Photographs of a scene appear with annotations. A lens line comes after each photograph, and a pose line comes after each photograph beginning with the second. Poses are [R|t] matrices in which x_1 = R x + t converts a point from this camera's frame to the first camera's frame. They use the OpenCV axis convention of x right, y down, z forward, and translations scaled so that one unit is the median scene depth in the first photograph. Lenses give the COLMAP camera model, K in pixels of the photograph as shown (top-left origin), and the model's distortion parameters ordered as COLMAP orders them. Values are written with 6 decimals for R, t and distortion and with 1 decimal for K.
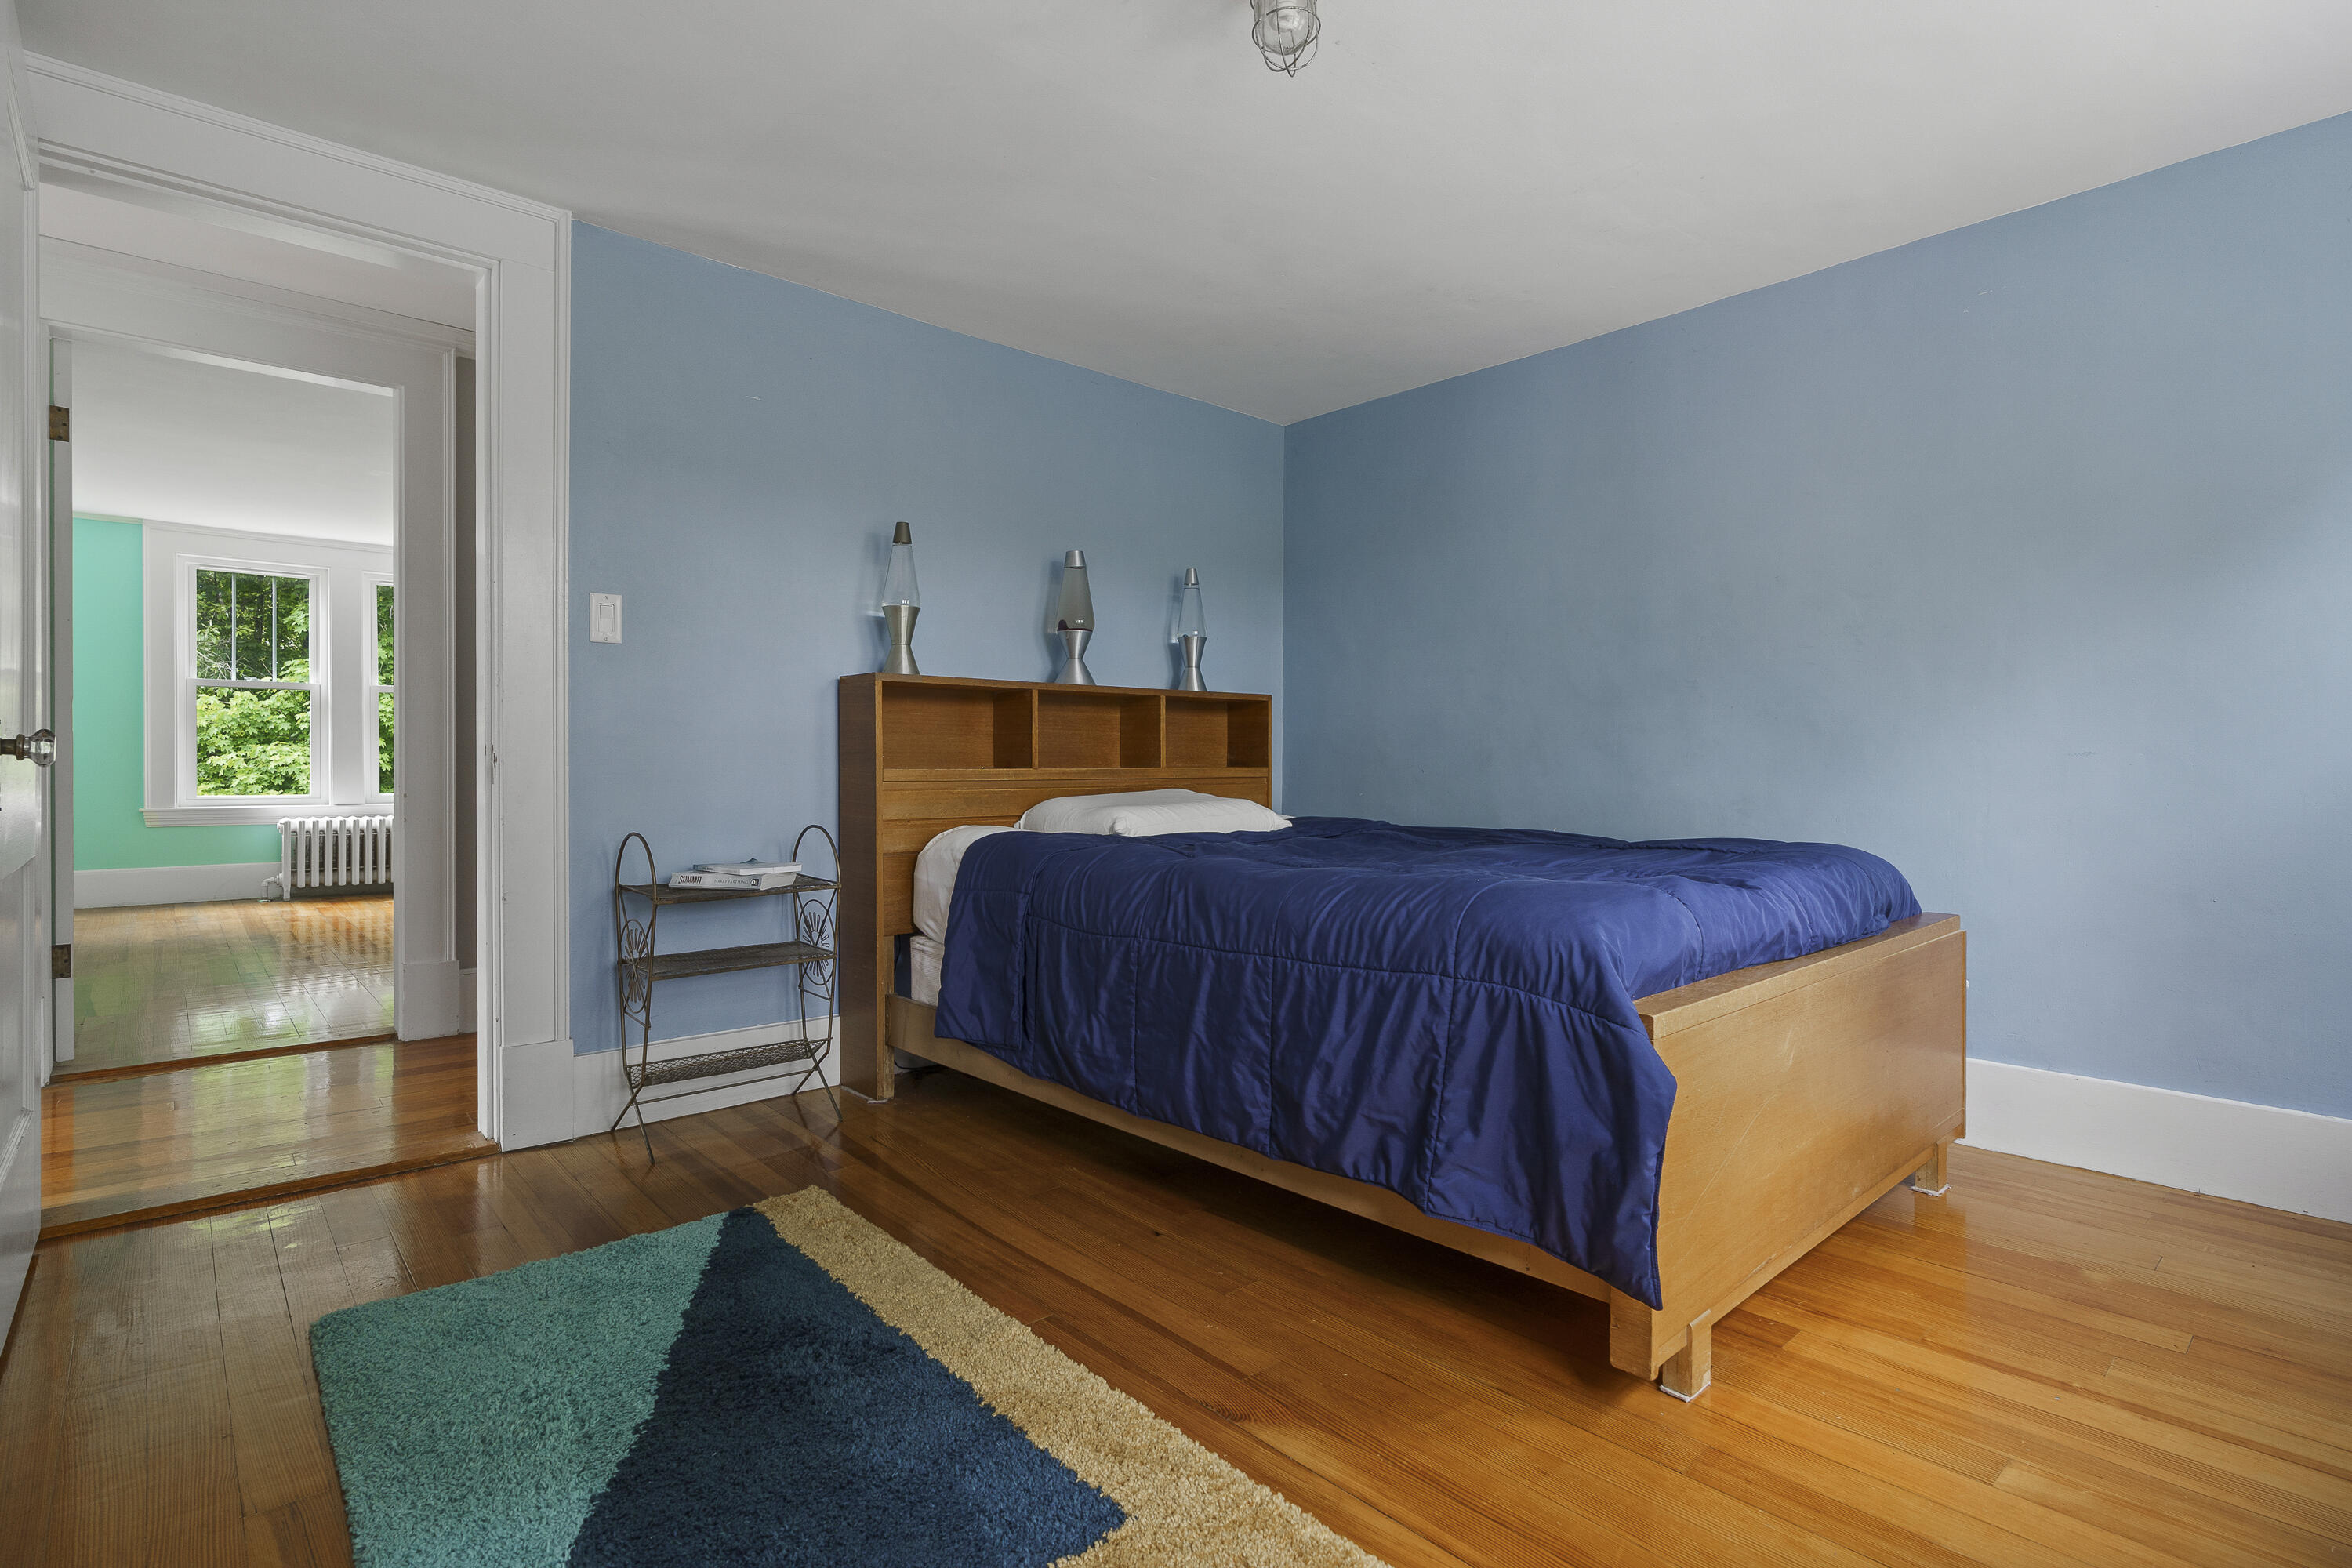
lens RADIAL K [[1125.3, 0, 1179.1], [0, 1125.3, 771.1], [0, 0, 1]] dist [-0.003489, 0.000664]
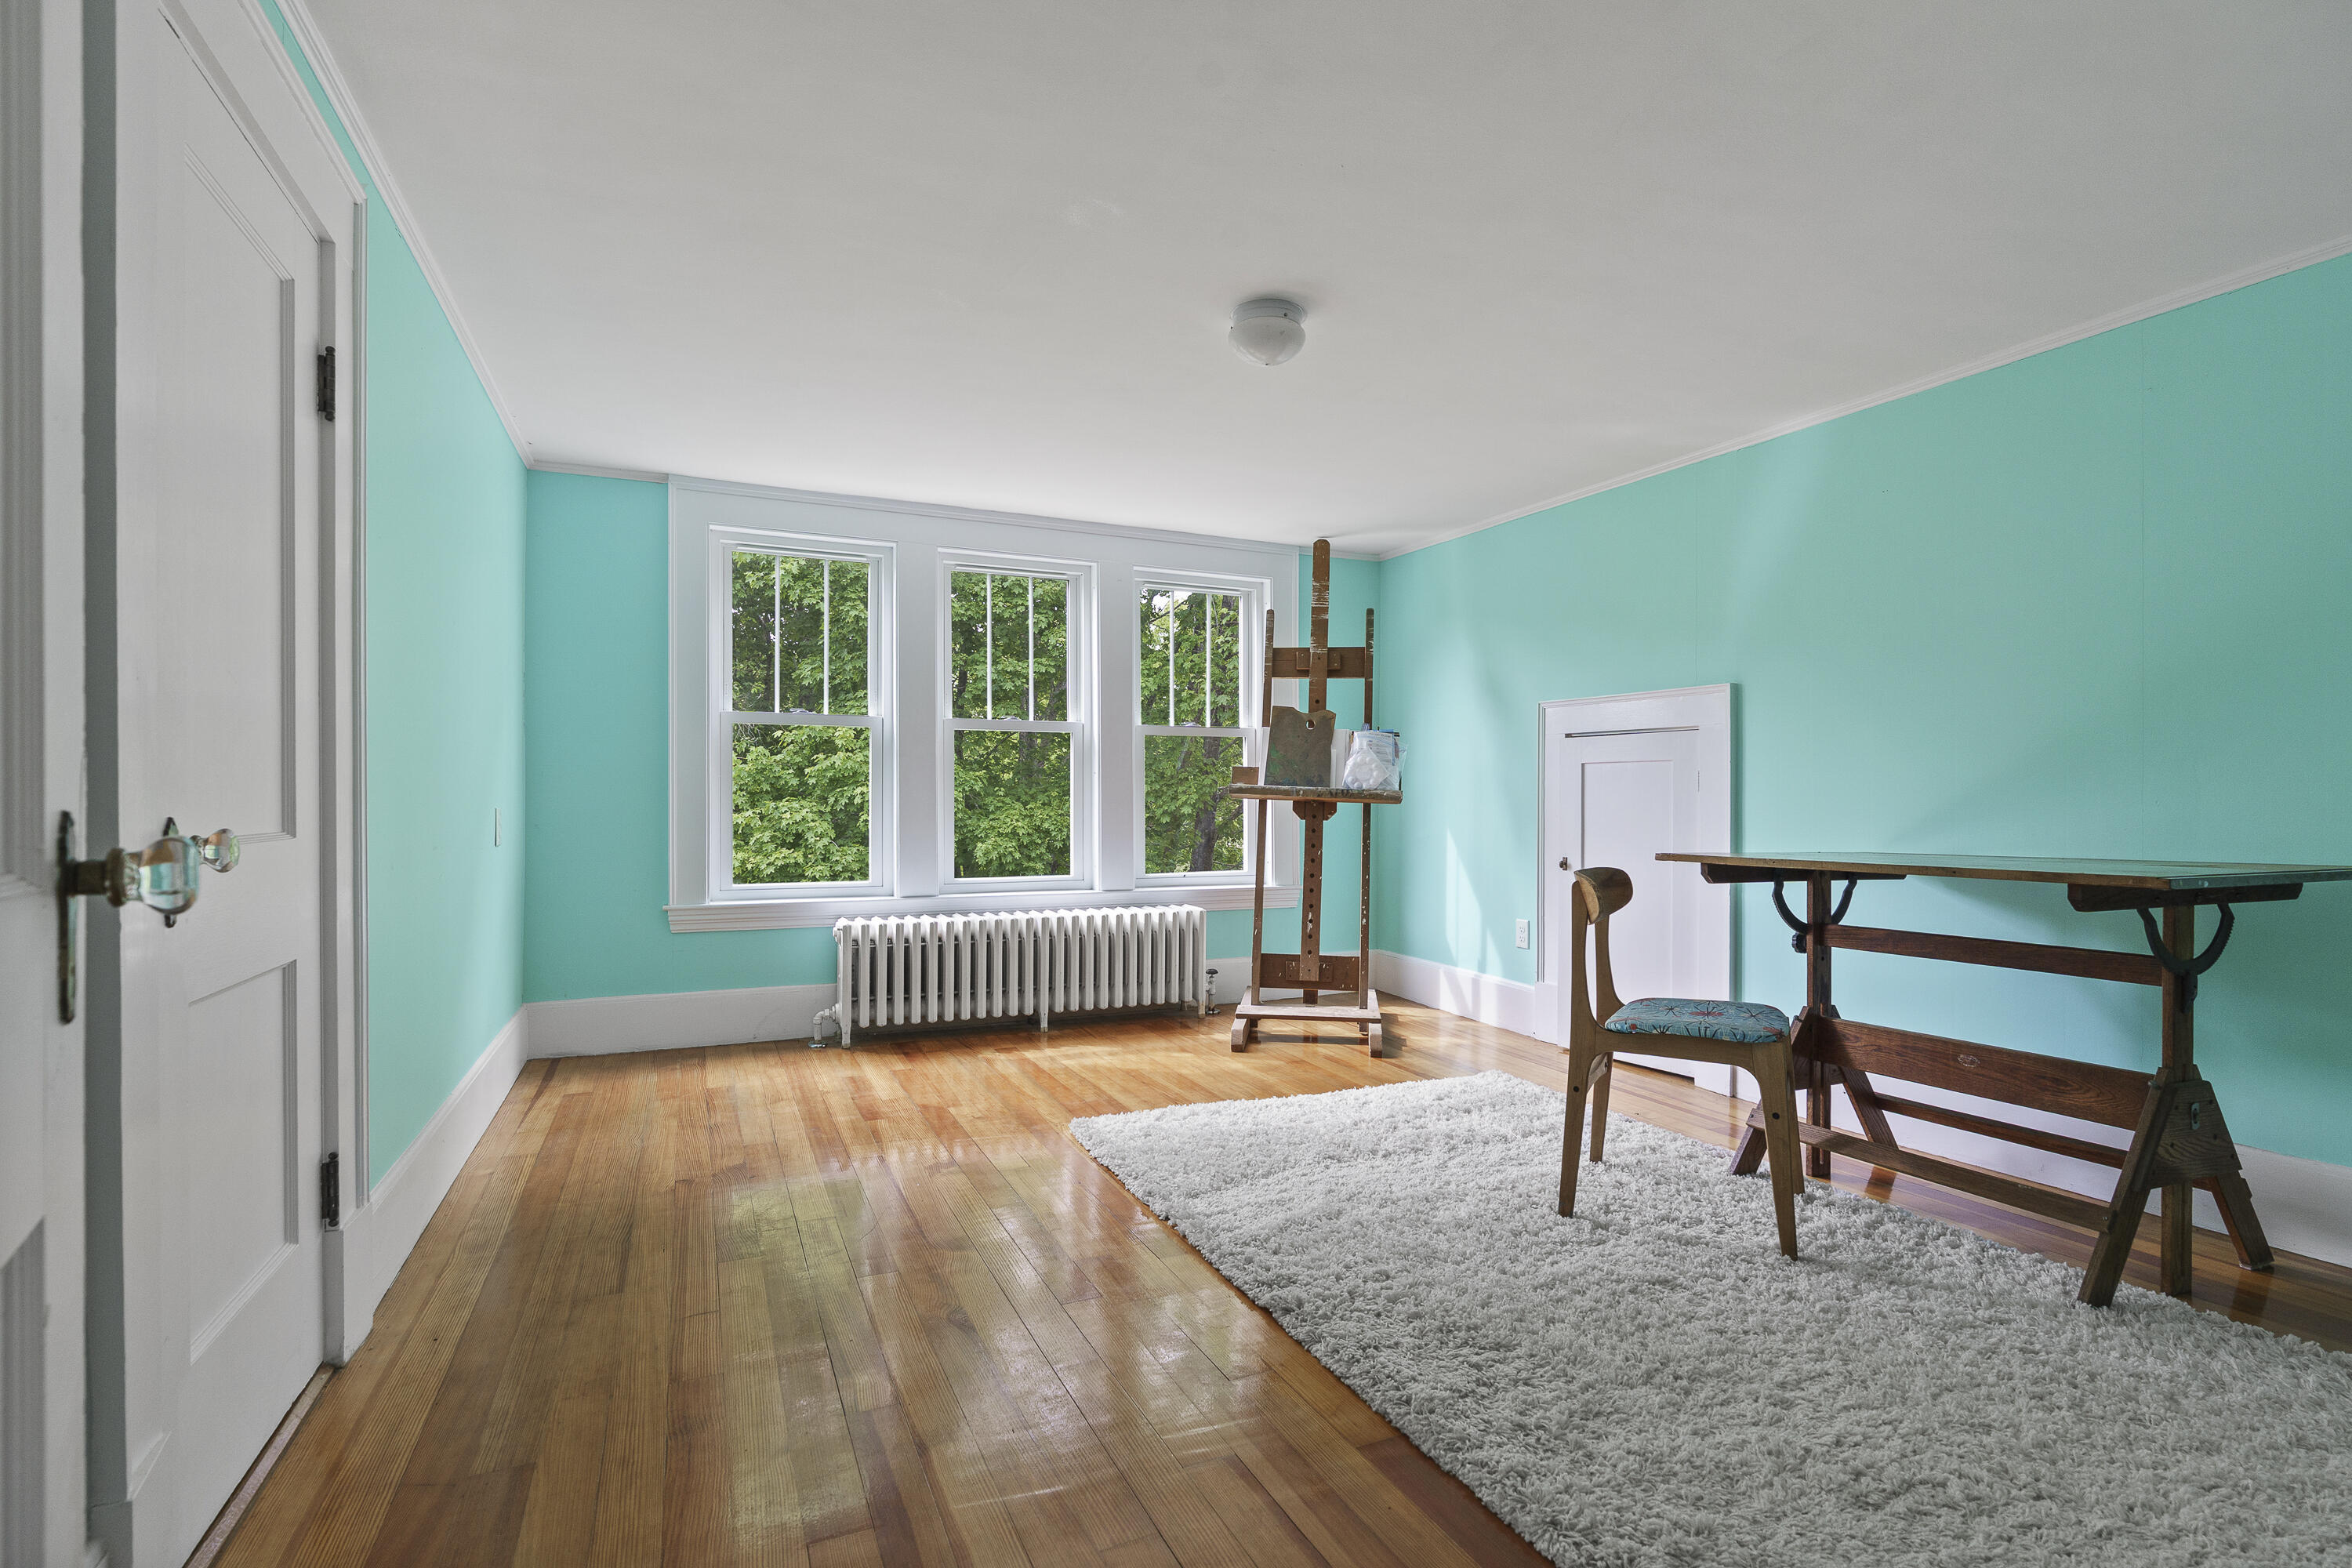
lens RADIAL K [[1071.9, 0, 1172.1], [0, 1071.9, 799.1], [0, 0, 1]] dist [-0.000393, -0.000108]
pose [[0.951525, -0.008226, -0.307460, -0.402443], [0.003367, 0.999861, -0.016330, -0.017250], [0.307552, 0.014503, 0.951421, 0.442396]]
